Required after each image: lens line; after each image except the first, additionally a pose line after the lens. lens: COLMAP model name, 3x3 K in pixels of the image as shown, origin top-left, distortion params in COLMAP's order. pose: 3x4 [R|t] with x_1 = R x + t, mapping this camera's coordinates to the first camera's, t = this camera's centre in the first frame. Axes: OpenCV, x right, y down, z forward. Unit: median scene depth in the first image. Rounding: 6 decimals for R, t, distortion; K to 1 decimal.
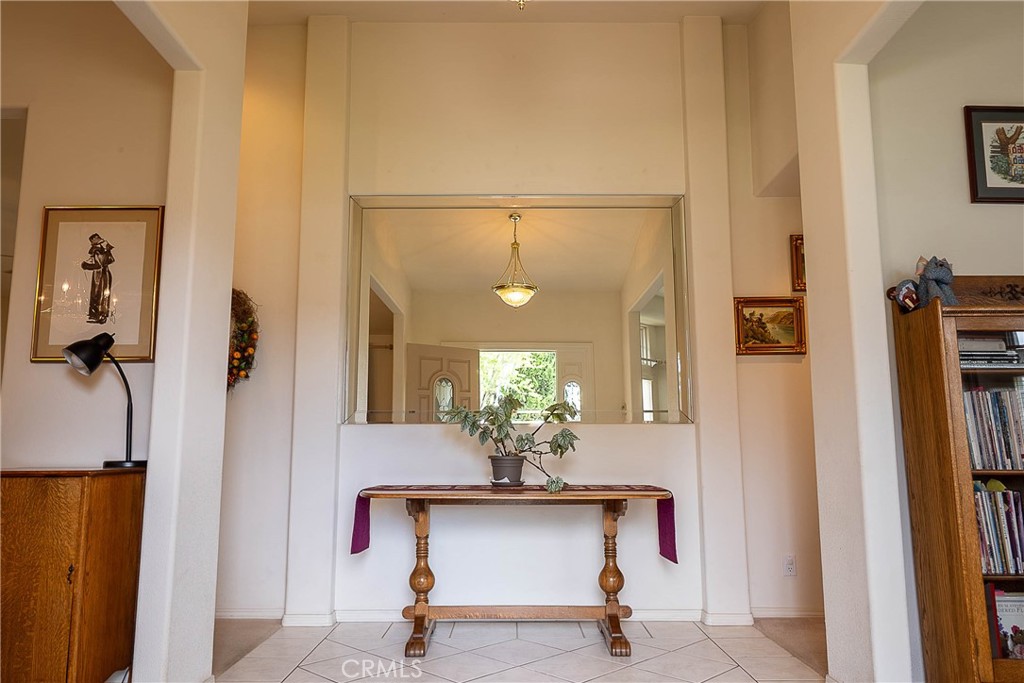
lens RADIAL K [[711.0, 0, 511.3], [0, 711.0, 341.0], [0, 0, 1]] dist [-0.003822, -0.002074]
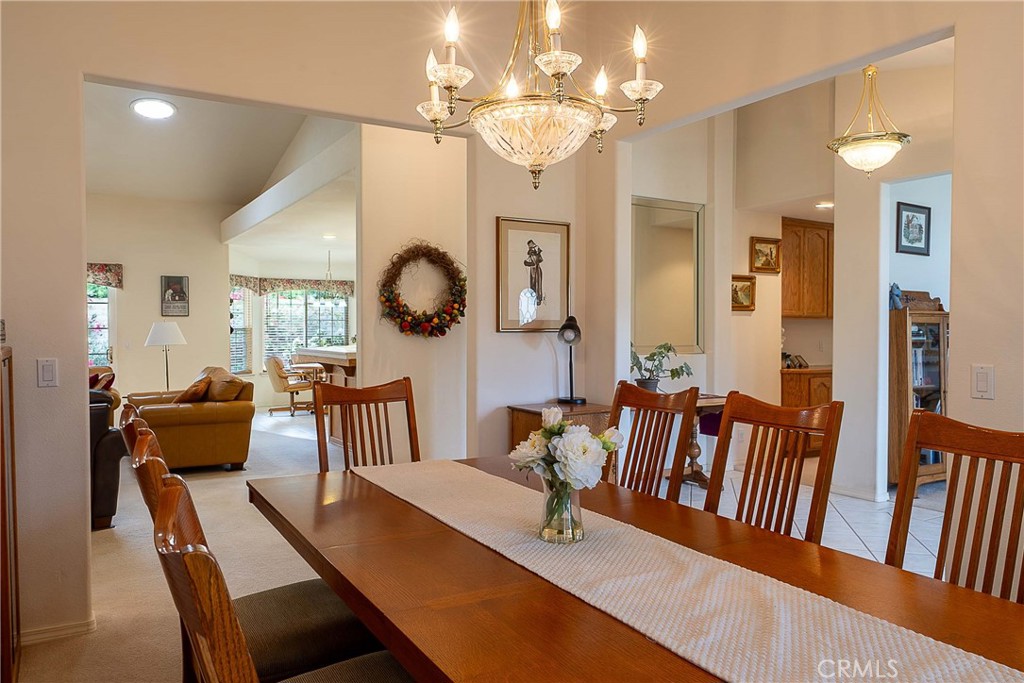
lens RADIAL K [[711.0, 0, 512.6], [0, 711.0, 343.3], [0, 0, 1]] dist [-0.003822, -0.002074]
pose [[0.855094, -0.010124, 0.518374, -1.334422], [-0.076532, 0.986392, 0.145509, -0.150946], [-0.512793, -0.164096, 0.842684, -0.179929]]
